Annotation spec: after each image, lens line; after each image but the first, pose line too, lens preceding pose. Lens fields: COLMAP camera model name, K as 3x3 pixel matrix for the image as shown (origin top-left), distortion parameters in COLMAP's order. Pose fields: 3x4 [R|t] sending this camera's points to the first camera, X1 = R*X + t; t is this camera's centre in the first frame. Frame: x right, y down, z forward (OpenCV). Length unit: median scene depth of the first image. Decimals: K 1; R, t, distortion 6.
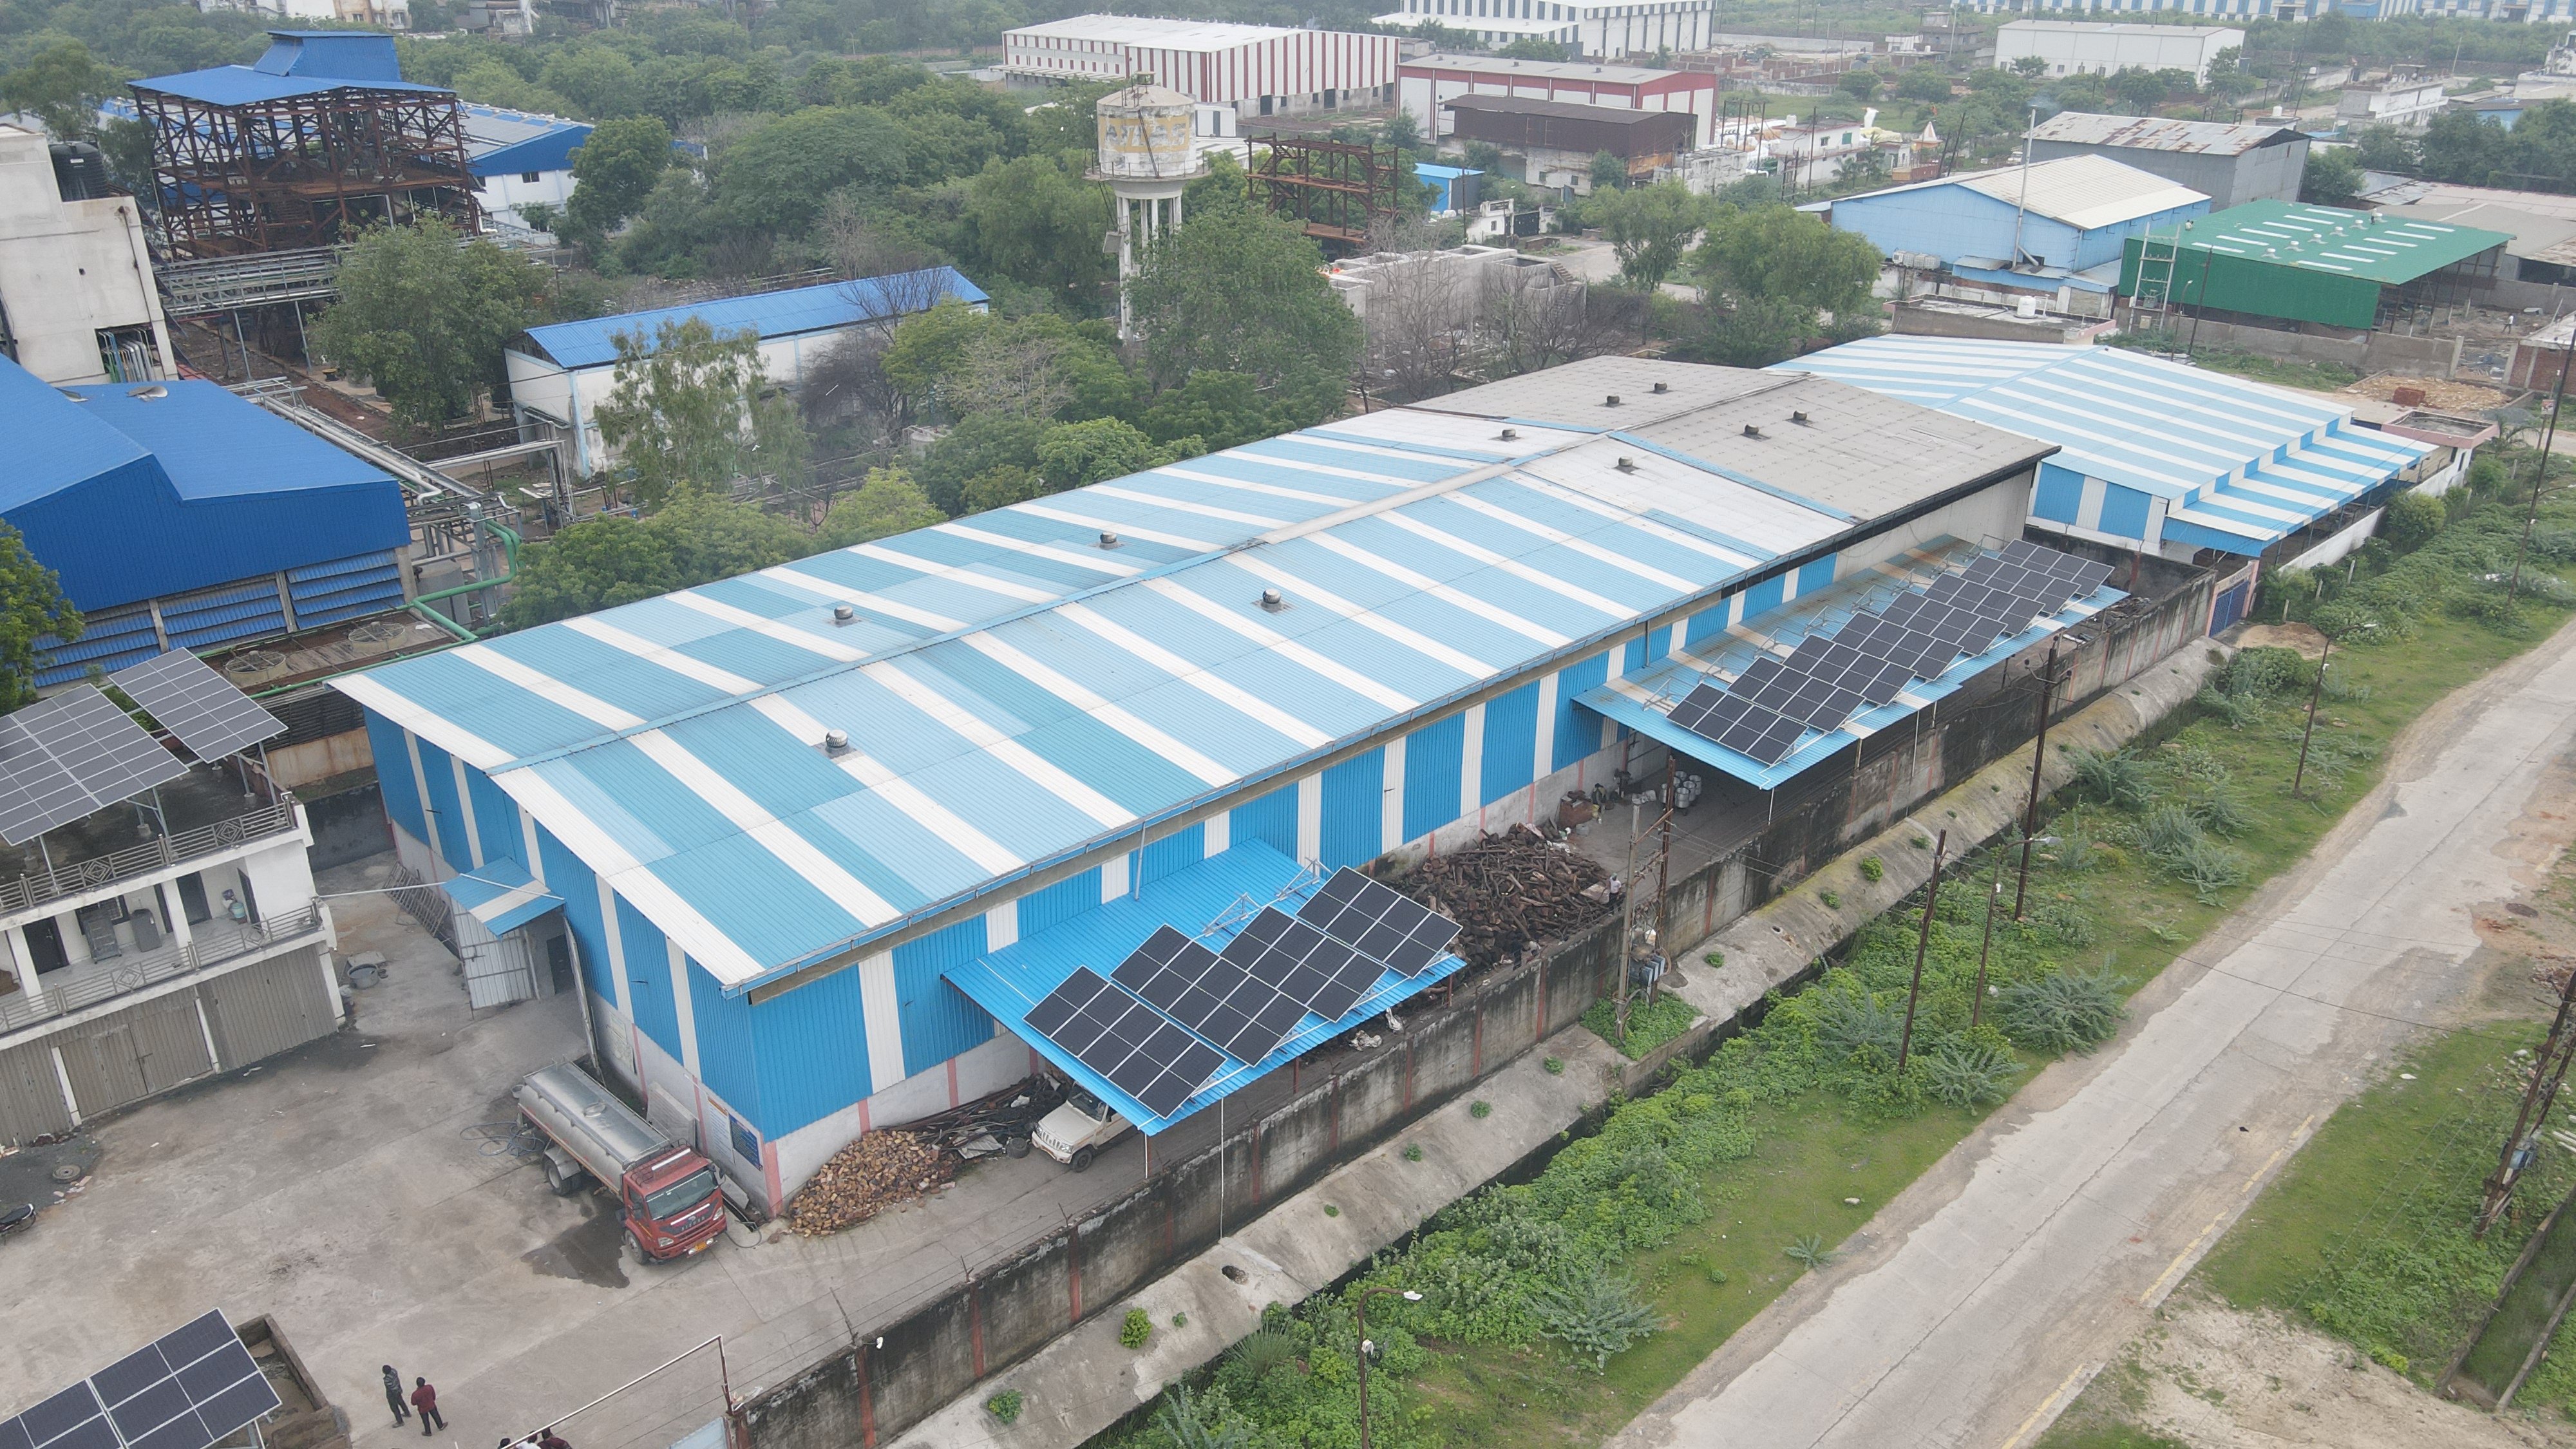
lens RADIAL K [[1905.6, 0, 1295.4], [0, 1905.6, 728.4], [0, 0, 1]] dist [-0.007050, 0.034248]
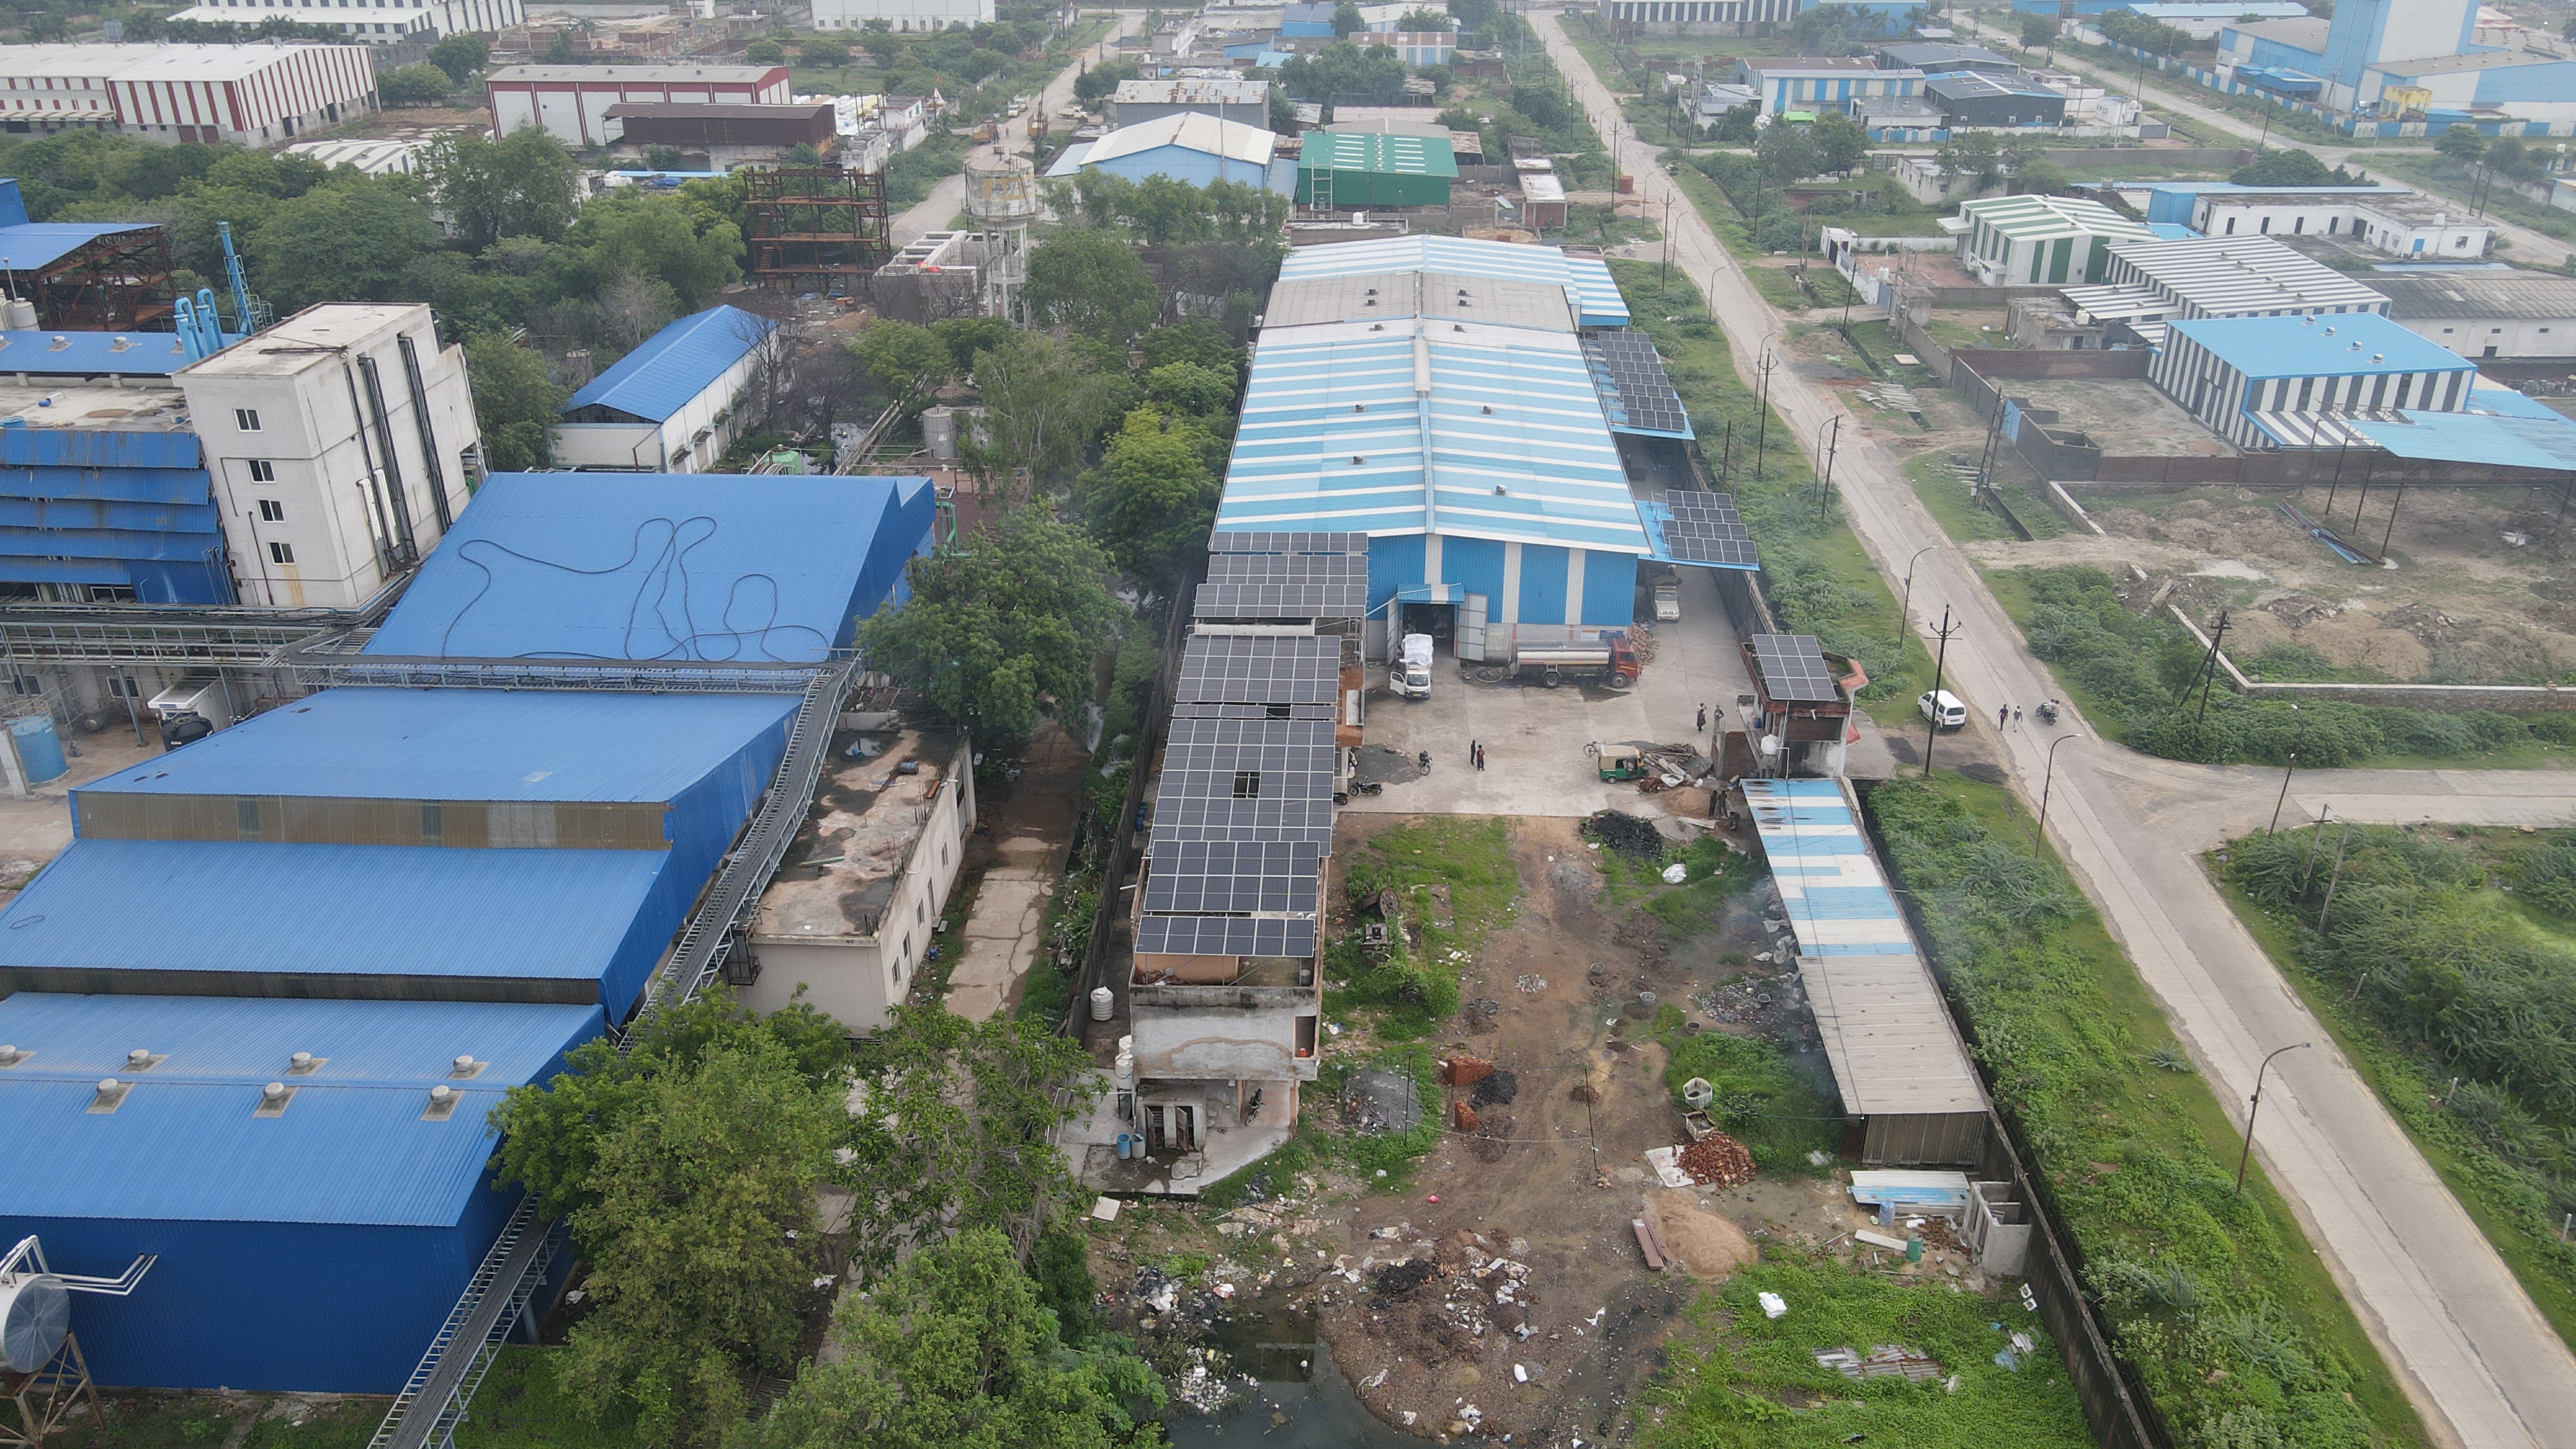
lens RADIAL K [[1905.6, 0, 1305.3], [0, 1905.6, 728.5], [0, 0, 1]] dist [-0.007050, 0.034248]
pose [[0.726704, -0.304213, 0.615919, -1.491150], [0.277021, 0.950240, 0.142492, -0.087216], [-0.628618, 0.067073, 0.774816, -0.429291]]
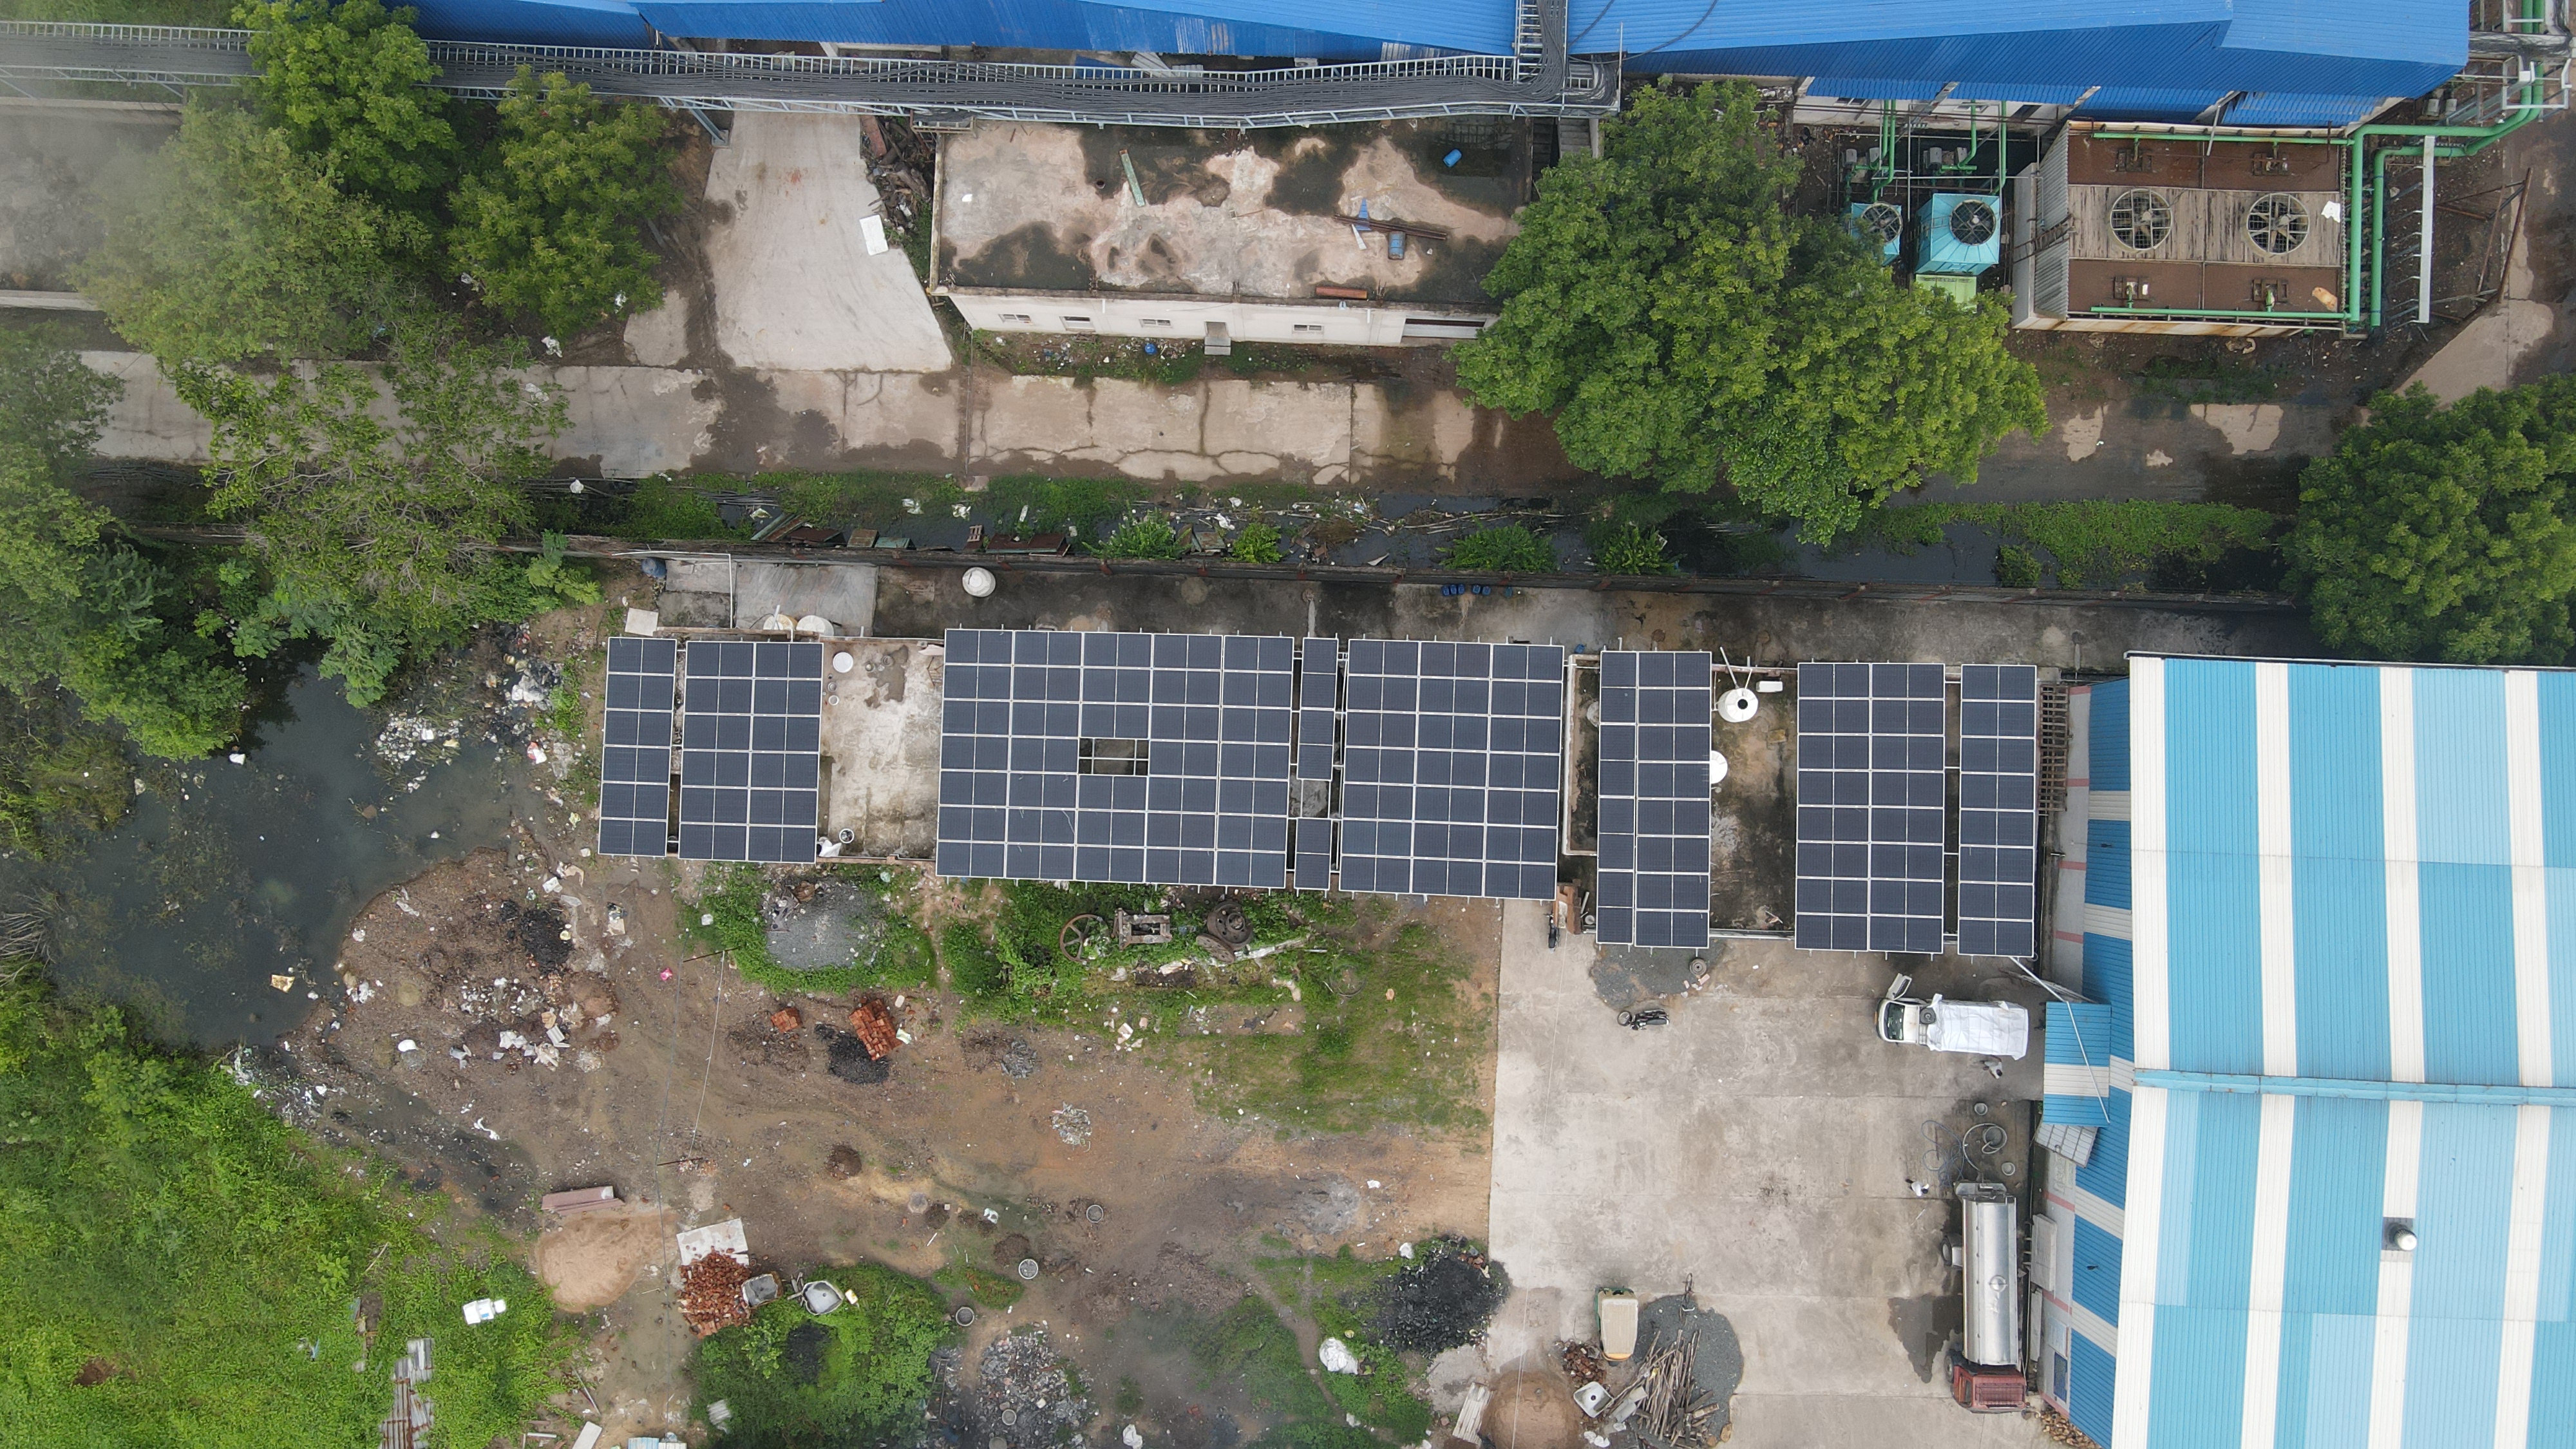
lens RADIAL K [[1905.6, 0, 1292.9], [0, 1905.6, 718.3], [0, 0, 1]] dist [-0.007050, 0.034248]
pose [[0.690264, 0.723115, -0.025302, -0.692511], [-0.293601, 0.311880, 0.903620, -0.702853], [0.661313, -0.616307, 0.427587, 0.259617]]
